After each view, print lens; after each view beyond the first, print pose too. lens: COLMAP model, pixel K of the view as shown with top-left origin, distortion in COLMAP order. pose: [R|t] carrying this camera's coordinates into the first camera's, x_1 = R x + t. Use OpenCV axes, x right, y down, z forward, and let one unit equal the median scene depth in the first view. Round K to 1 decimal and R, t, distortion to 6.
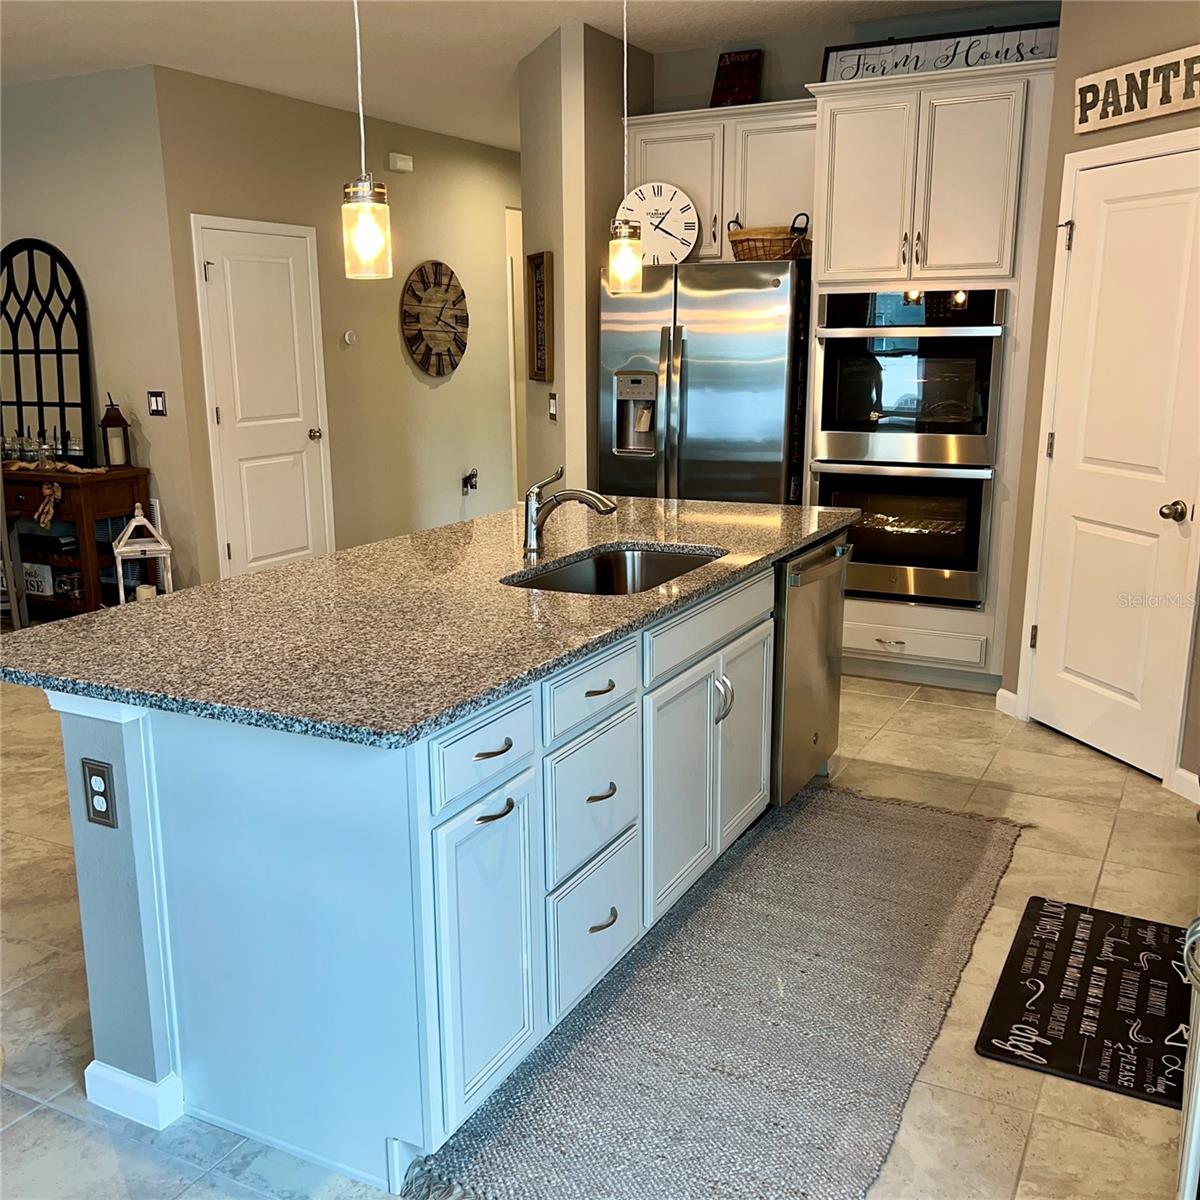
lens RADIAL K [[1206.1, 0, 599.8], [0, 1206.1, 632.9], [0, 0, 1]] dist [0.022876, 0.000000]
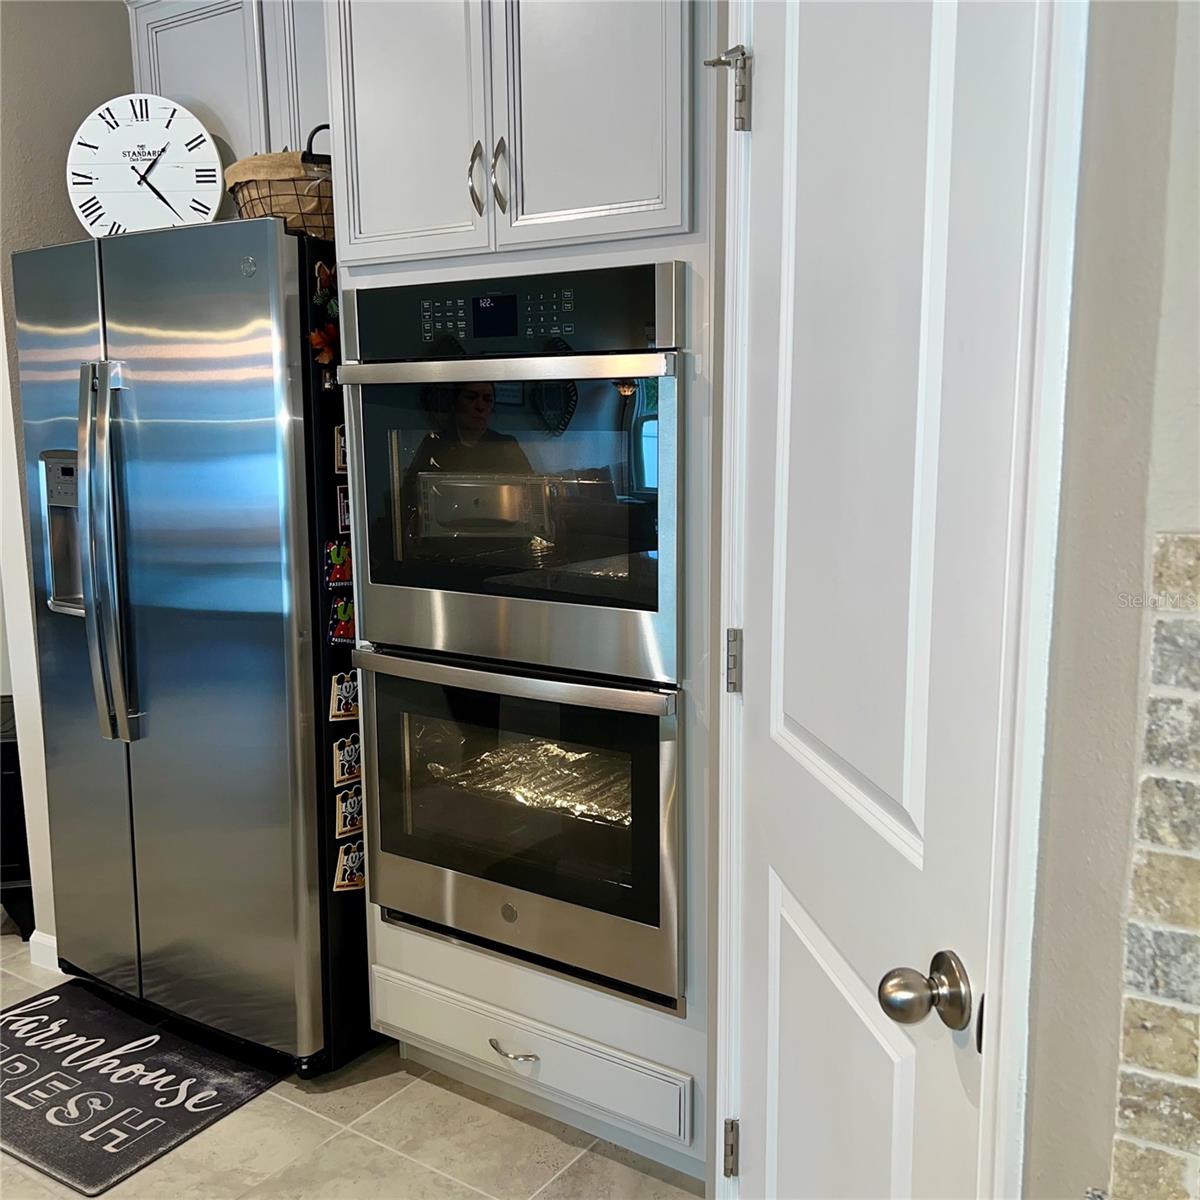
lens RADIAL K [[1206.1, 0, 590.2], [0, 1206.1, 607.4], [0, 0, 1]] dist [0.022876, 0.000000]
pose [[0.989585, 0.020509, -0.142480, 0.268465], [-0.030826, 0.997029, -0.070584, -0.102180], [0.140609, 0.074241, 0.987278, 0.445746]]
